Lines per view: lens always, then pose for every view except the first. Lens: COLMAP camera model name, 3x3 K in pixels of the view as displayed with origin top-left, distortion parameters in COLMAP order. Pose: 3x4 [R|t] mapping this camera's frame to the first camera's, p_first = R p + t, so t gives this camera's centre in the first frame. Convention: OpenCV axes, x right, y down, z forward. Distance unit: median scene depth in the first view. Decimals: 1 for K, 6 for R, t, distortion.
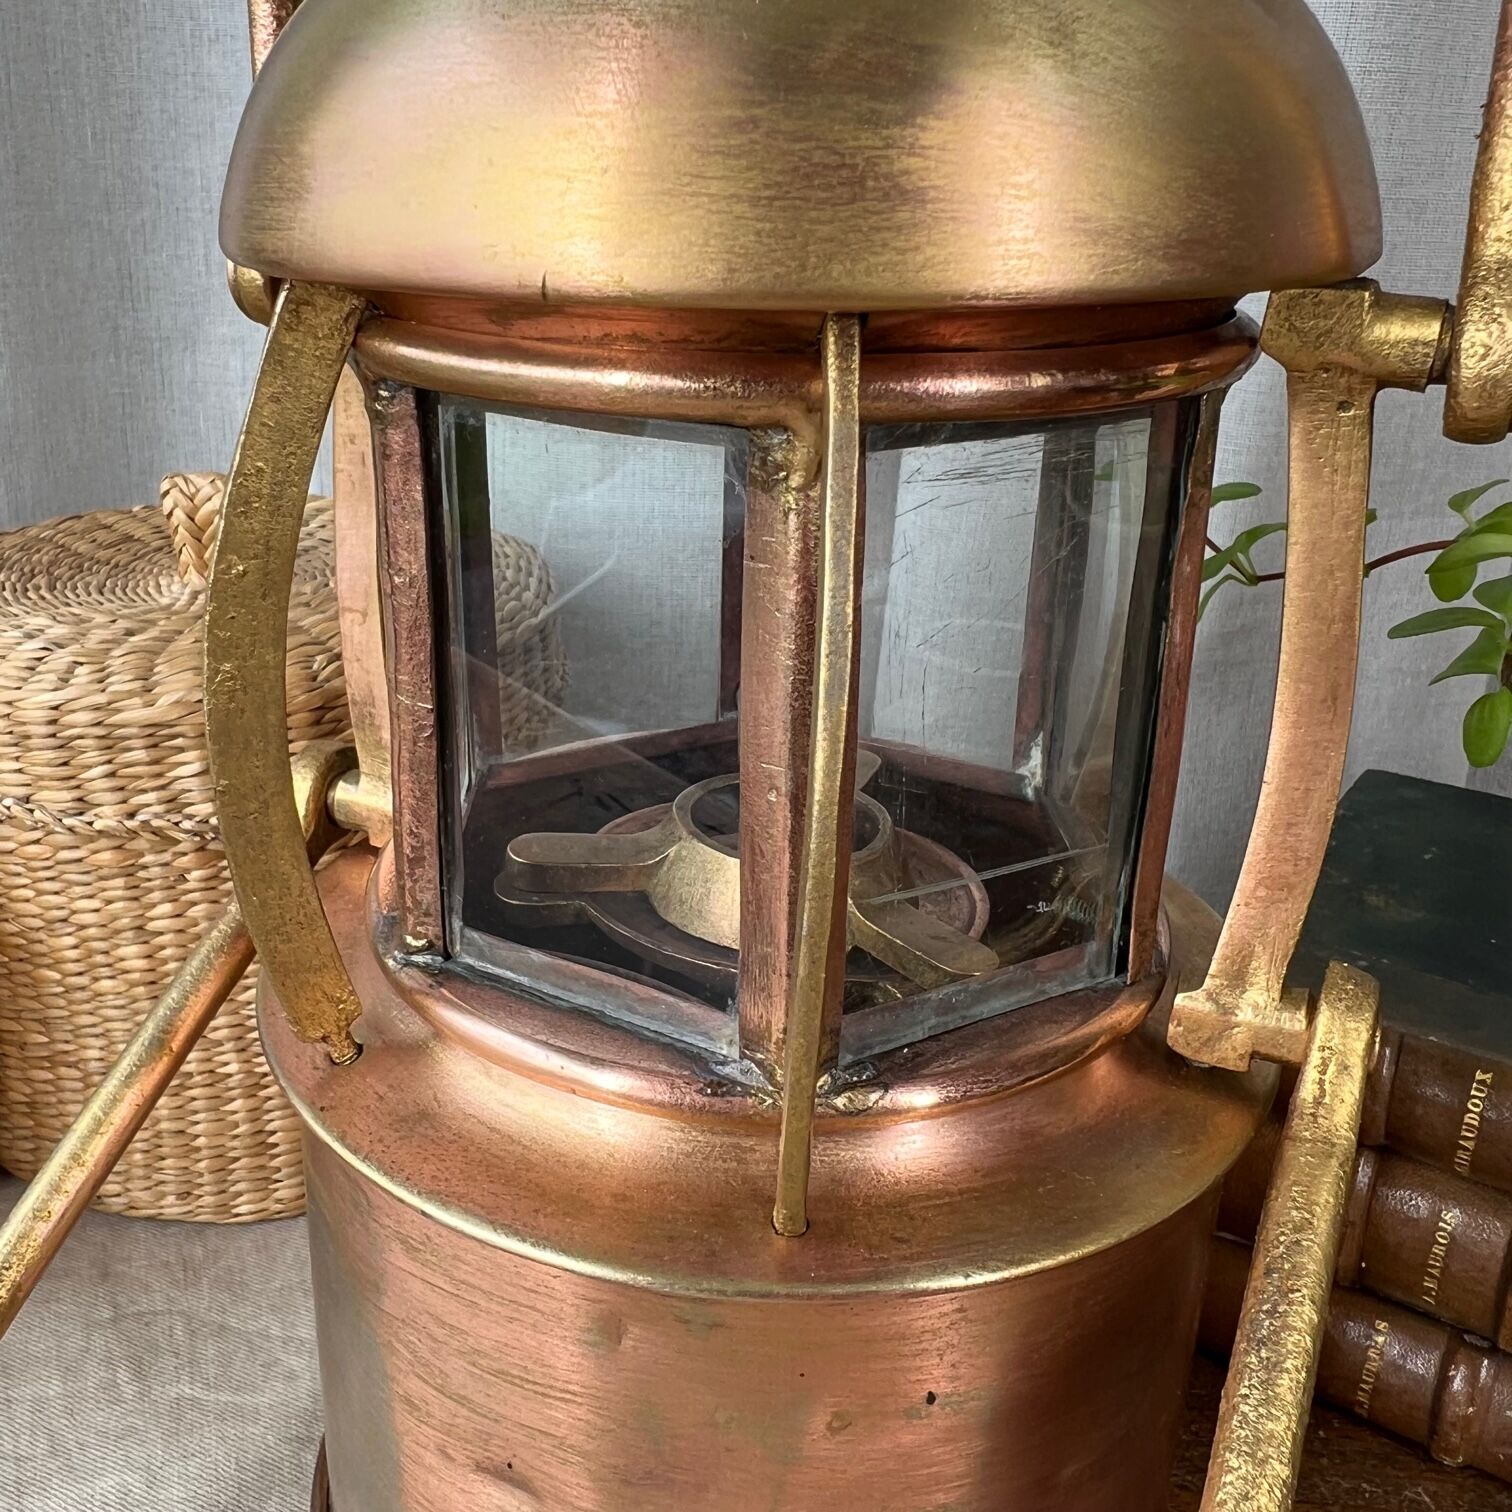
lens RADIAL K [[1555.3, 0, 650.7], [0, 1555.3, 681.5], [0, 0, 1]] dist [-0.008922, -0.024975]
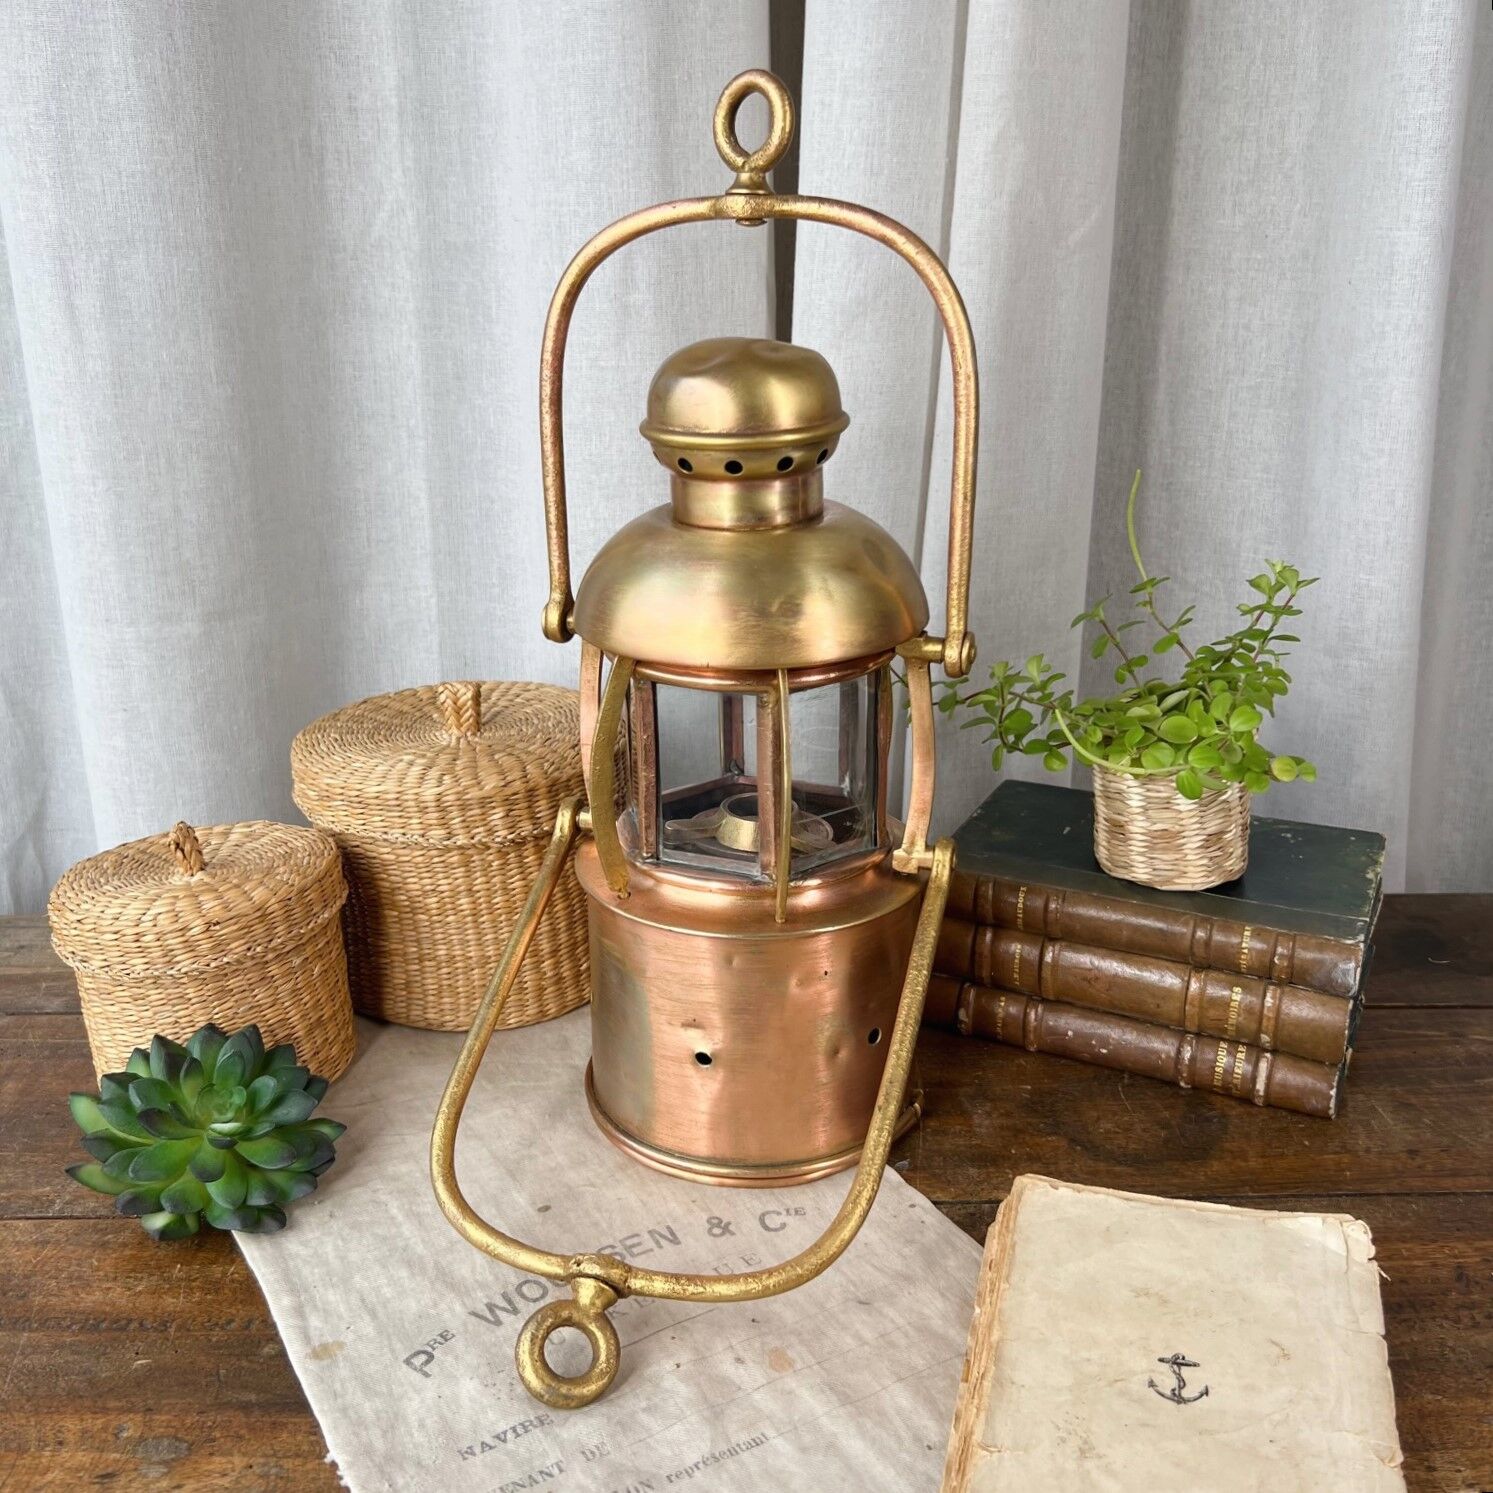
lens RADIAL K [[1541.0, 0, 745.7], [0, 1541.0, 737.8], [0, 0, 1]] dist [0.077576, -0.128977]
pose [[0.985680, -0.072195, 0.152389, -0.272653], [0.074384, 0.997192, -0.008704, -0.012676], [-0.151333, 0.019915, 0.988282, -1.345303]]
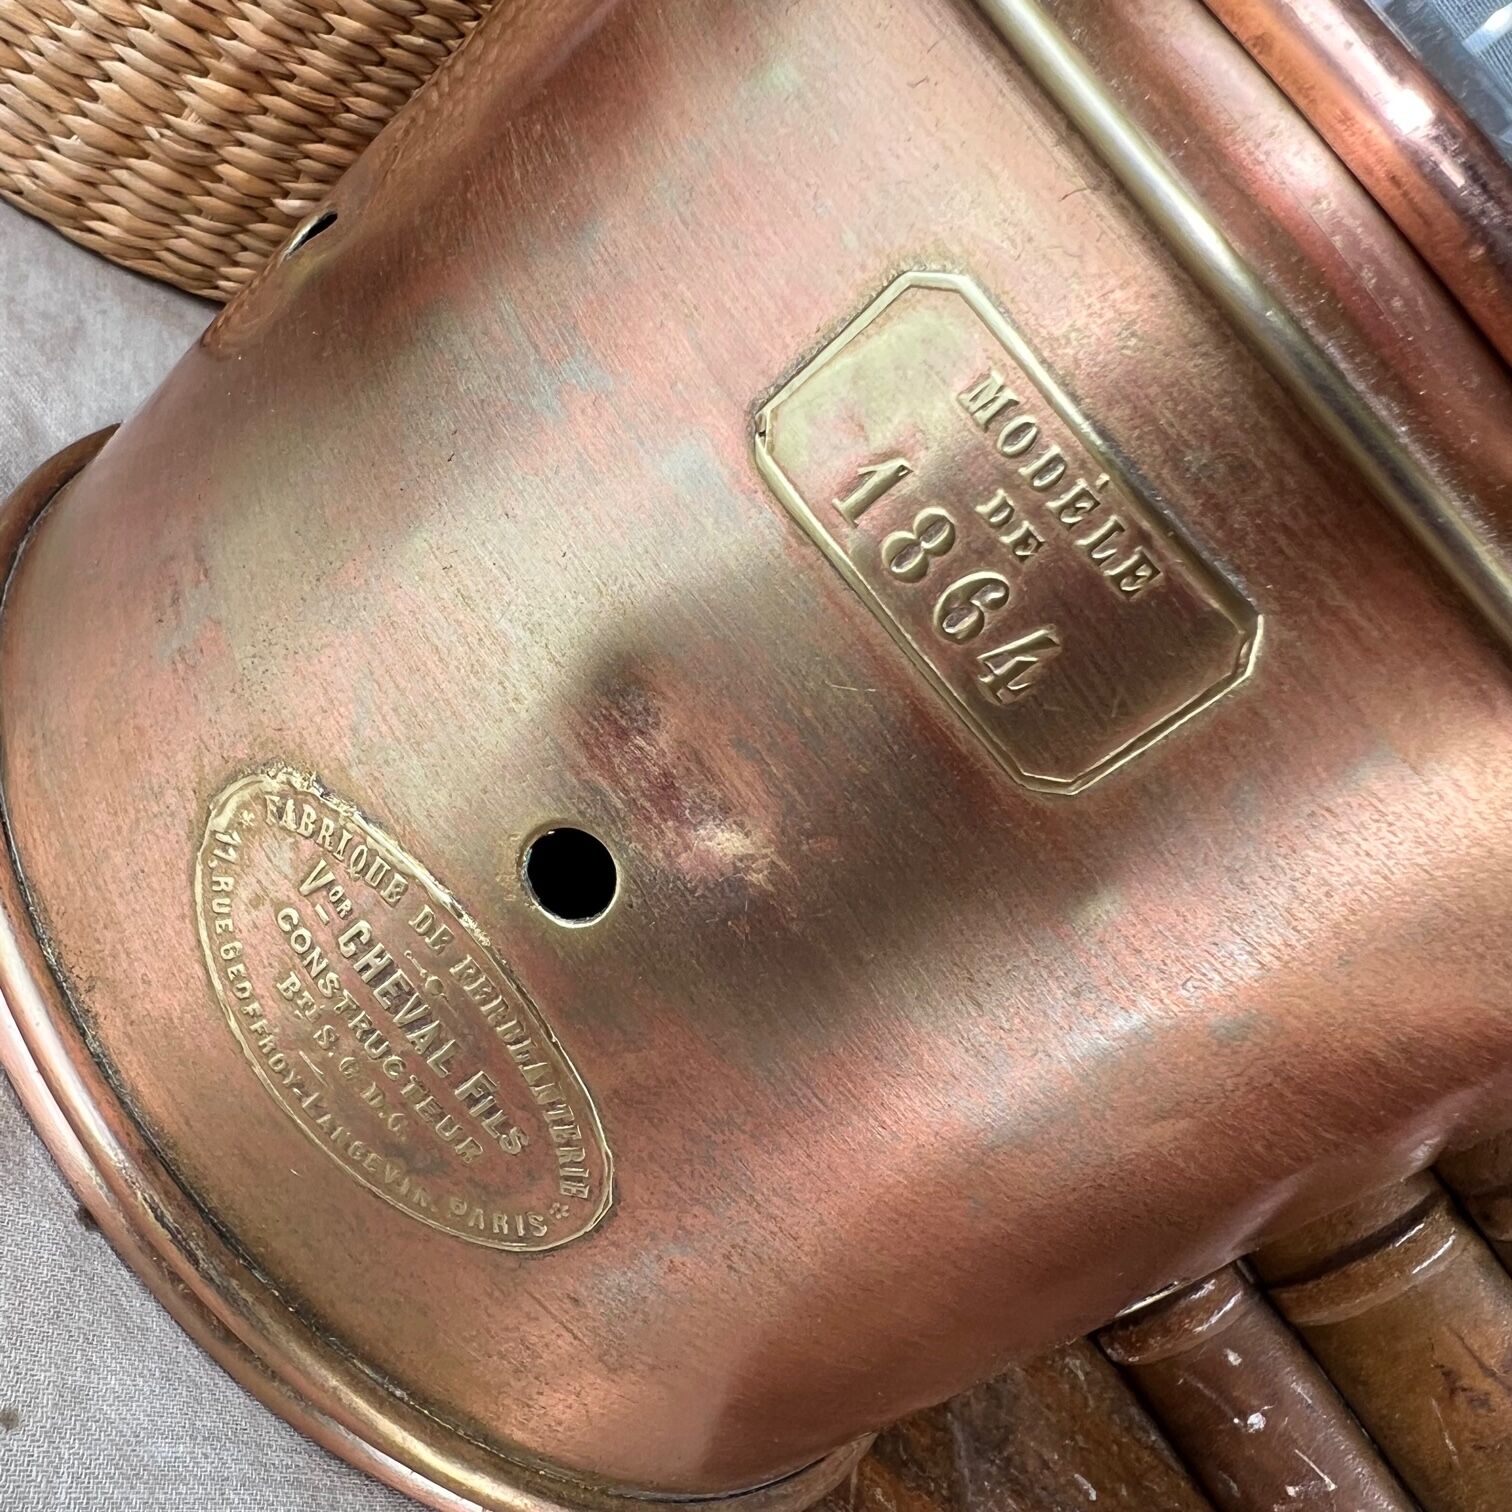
lens RADIAL K [[1555.3, 0, 650.7], [0, 1555.3, 681.5], [0, 0, 1]] dist [-0.008922, -0.024975]
pose [[0.711978, 0.589022, 0.382282, -0.205939], [-0.667010, 0.737476, 0.105960, 0.287660], [-0.219511, -0.330427, 0.917951, 0.362757]]
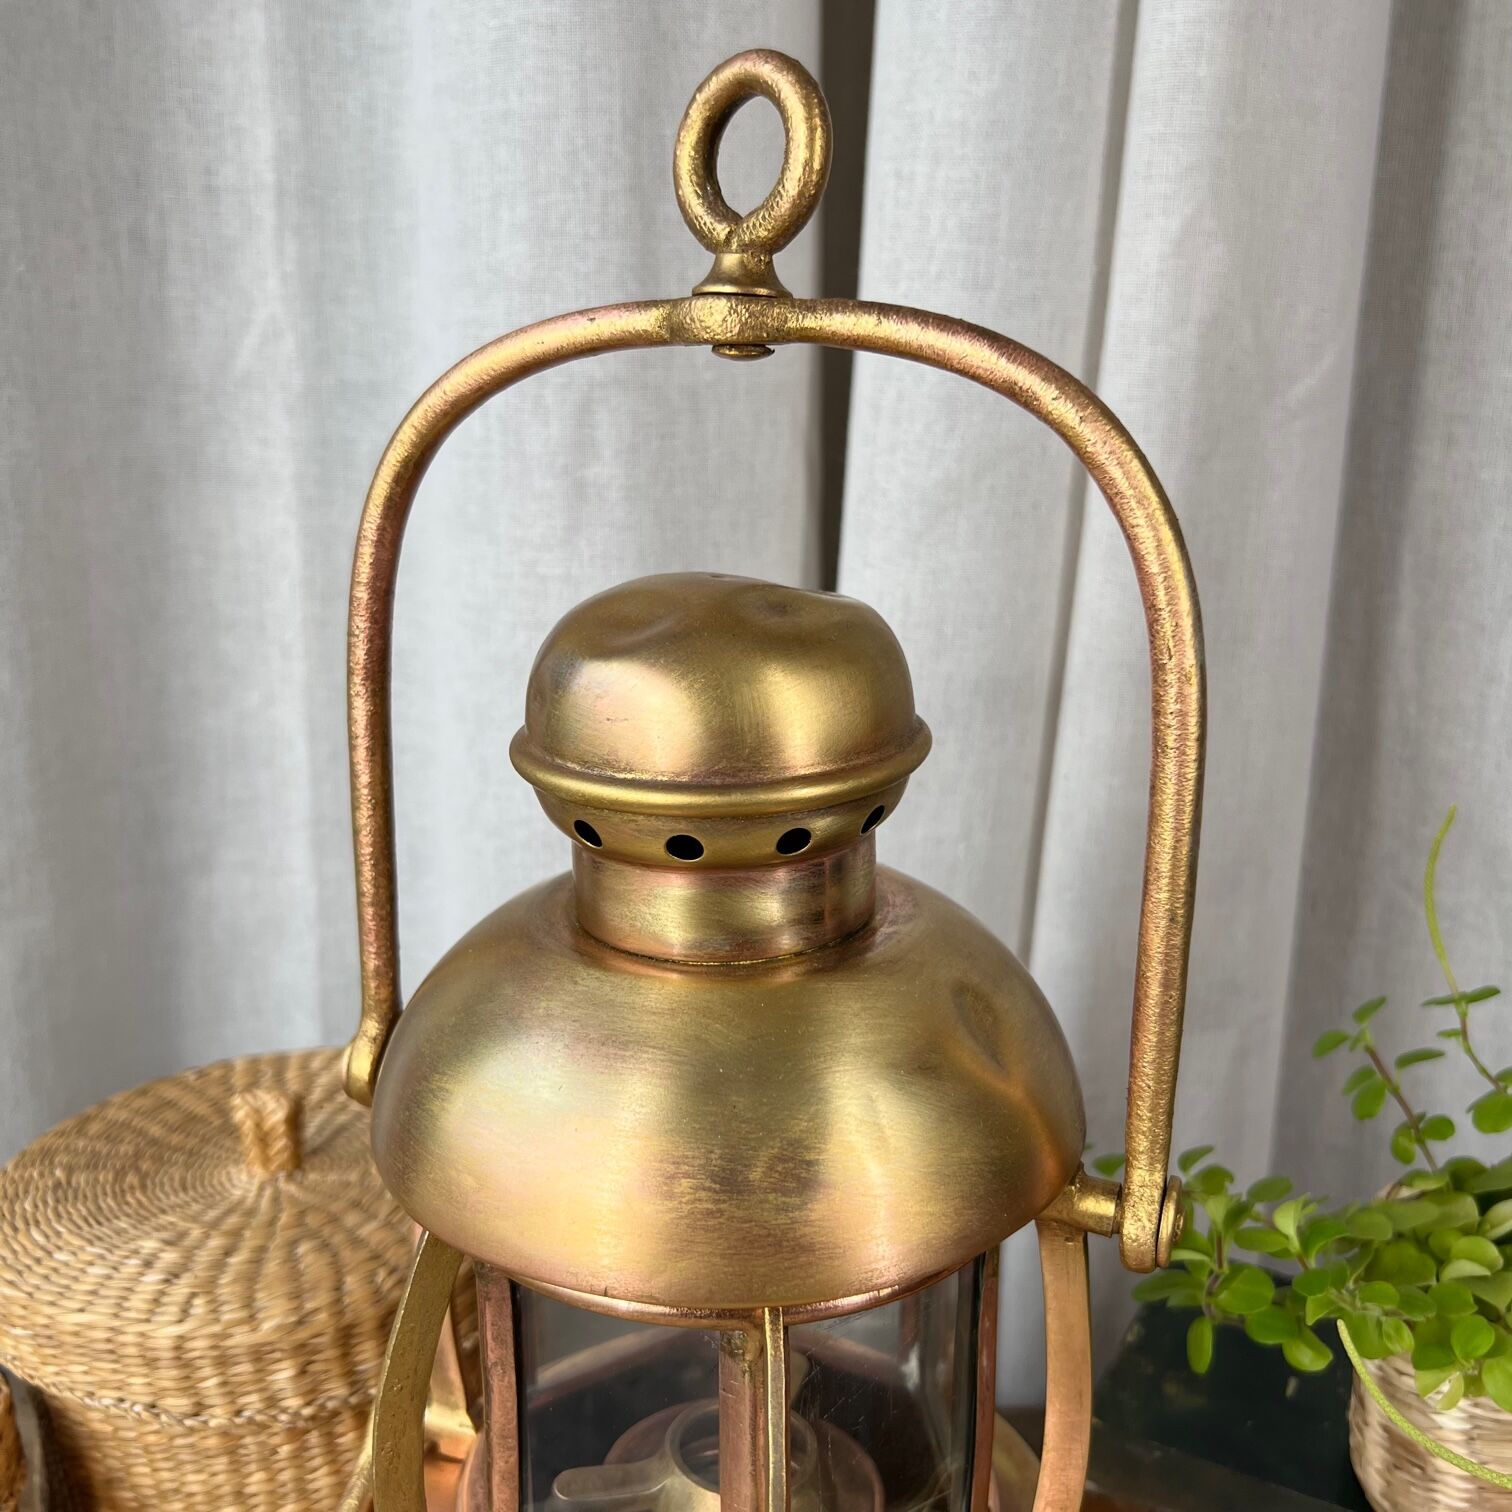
lens RADIAL K [[1572.7, 0, 747.4], [0, 1572.7, 756.3], [0, 0, 1]] dist [0.000703, 0.024846]
pose [[0.993055, -0.030194, 0.113711, -0.044127], [0.040428, 0.995228, -0.088802, -0.327441], [-0.110488, 0.092783, 0.989537, -0.405863]]
